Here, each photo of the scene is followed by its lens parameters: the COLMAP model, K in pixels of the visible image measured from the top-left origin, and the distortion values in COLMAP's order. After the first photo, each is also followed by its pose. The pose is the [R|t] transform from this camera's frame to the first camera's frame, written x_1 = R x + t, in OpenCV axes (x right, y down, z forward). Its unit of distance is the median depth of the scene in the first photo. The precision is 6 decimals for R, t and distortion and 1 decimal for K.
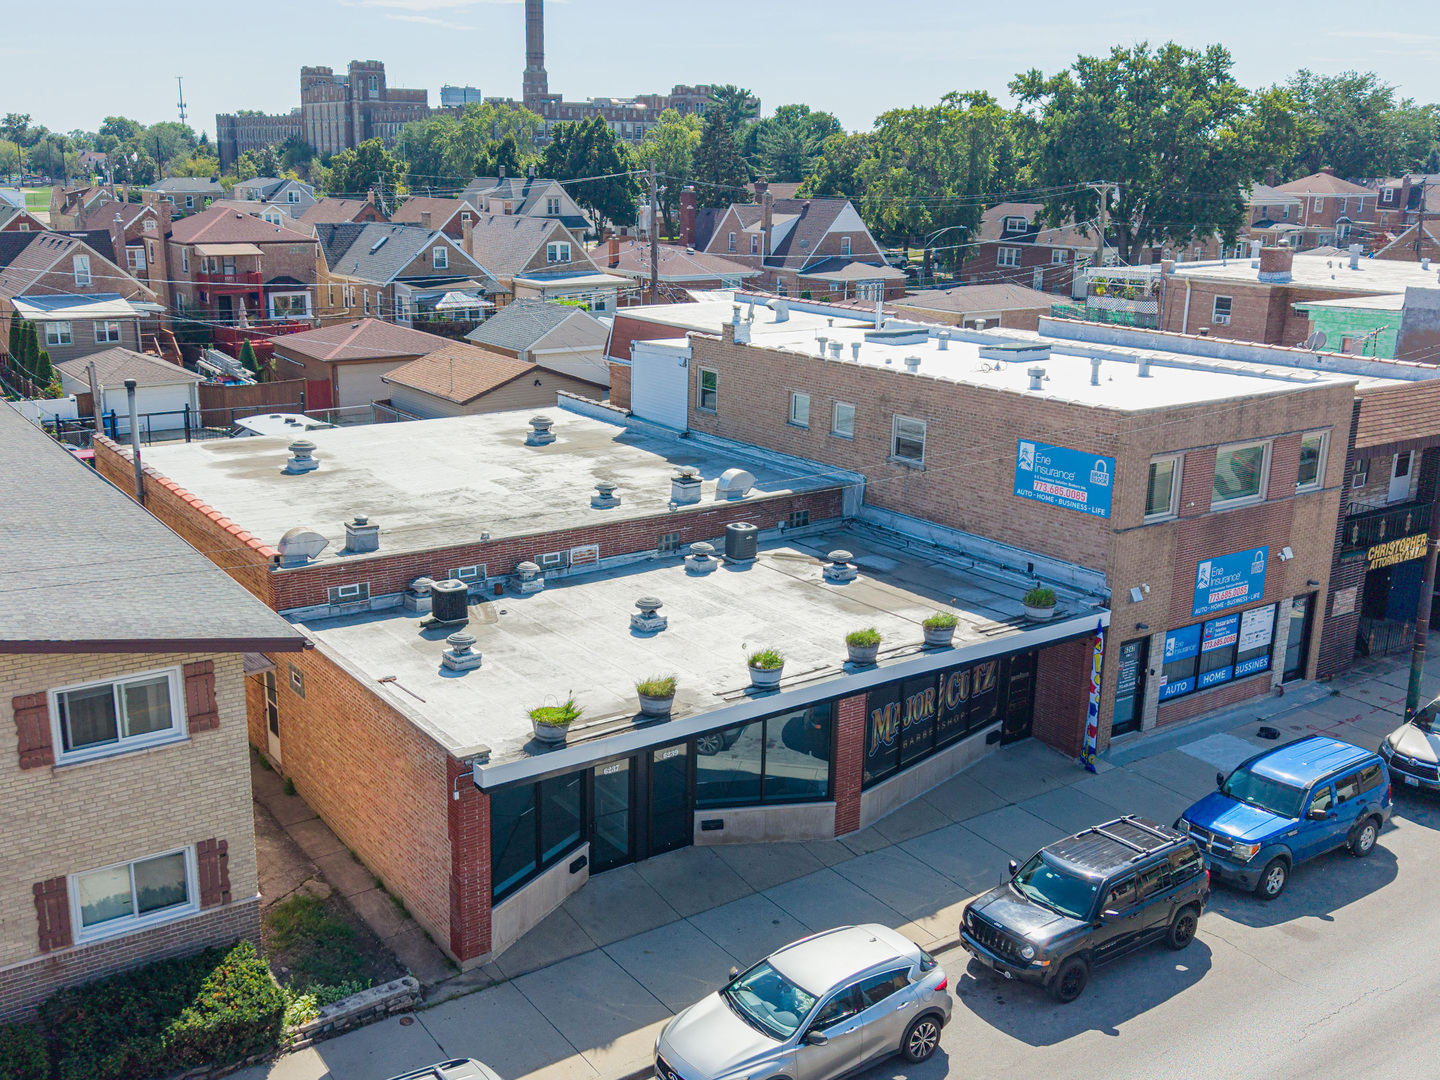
lens RADIAL K [[1352.4, 0, 614.3], [0, 1352.4, 539.0], [0, 0, 1]] dist [0.033450, -0.010917]
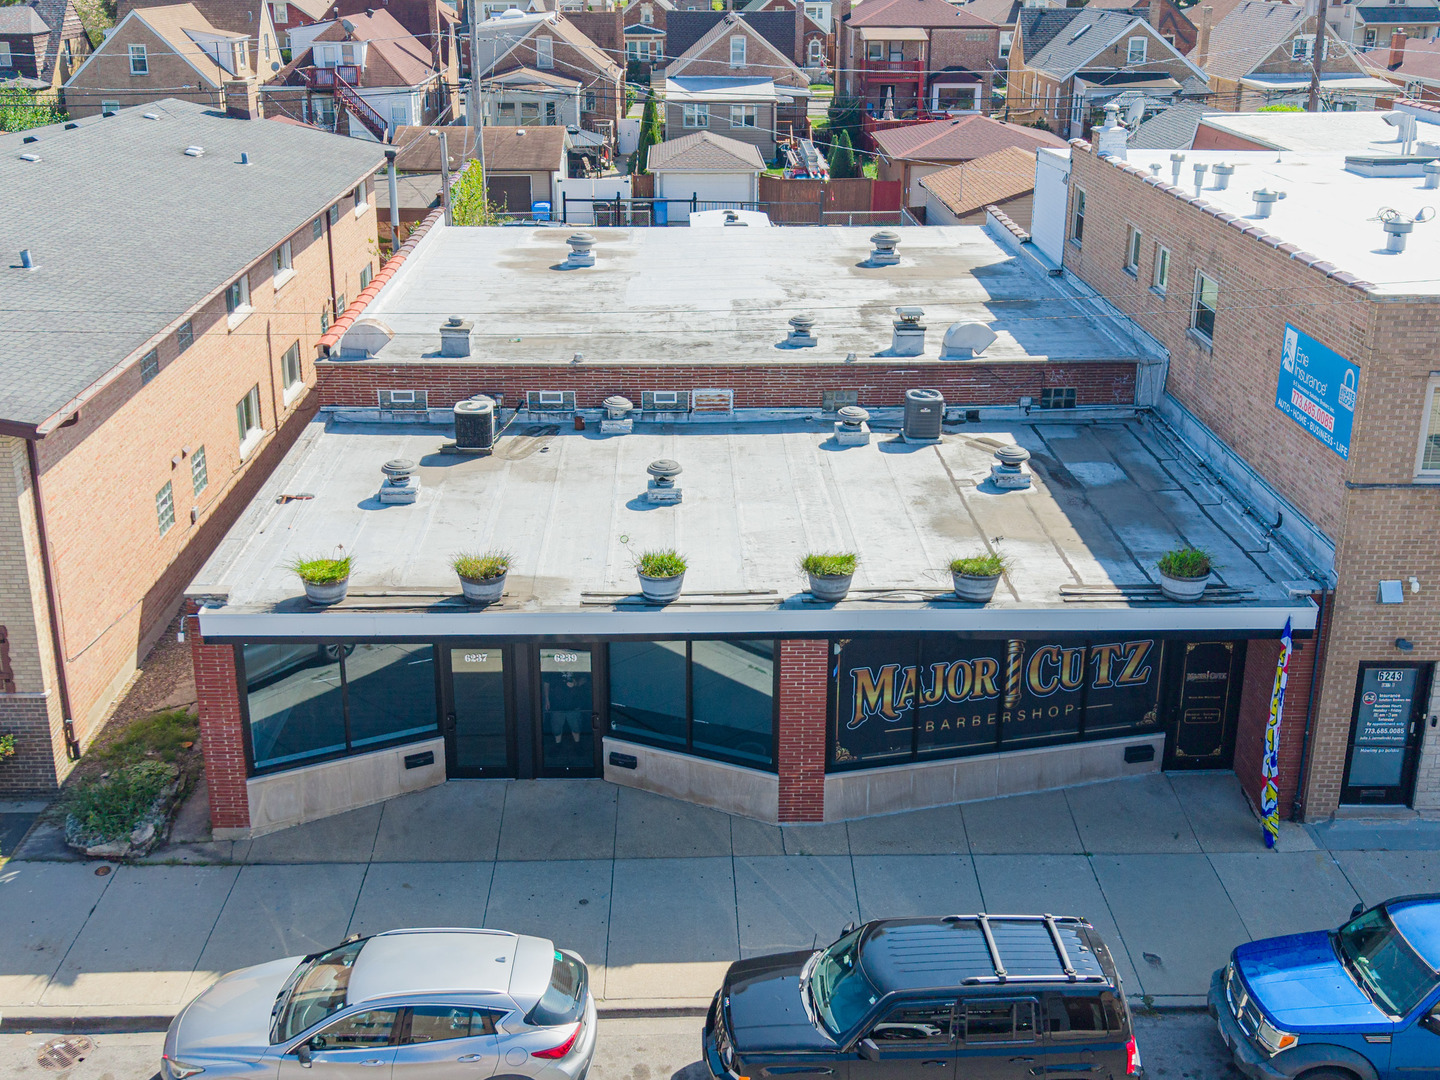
lens RADIAL K [[1462.5, 0, 719.2], [0, 1462.5, 426.7], [0, 0, 1]] dist [0.003648, -0.001814]
pose [[0.853868, 0.158036, -0.495917, 0.441793], [-0.135988, 0.987432, 0.080526, -0.045923], [0.502411, -0.001320, 0.864628, 0.265960]]
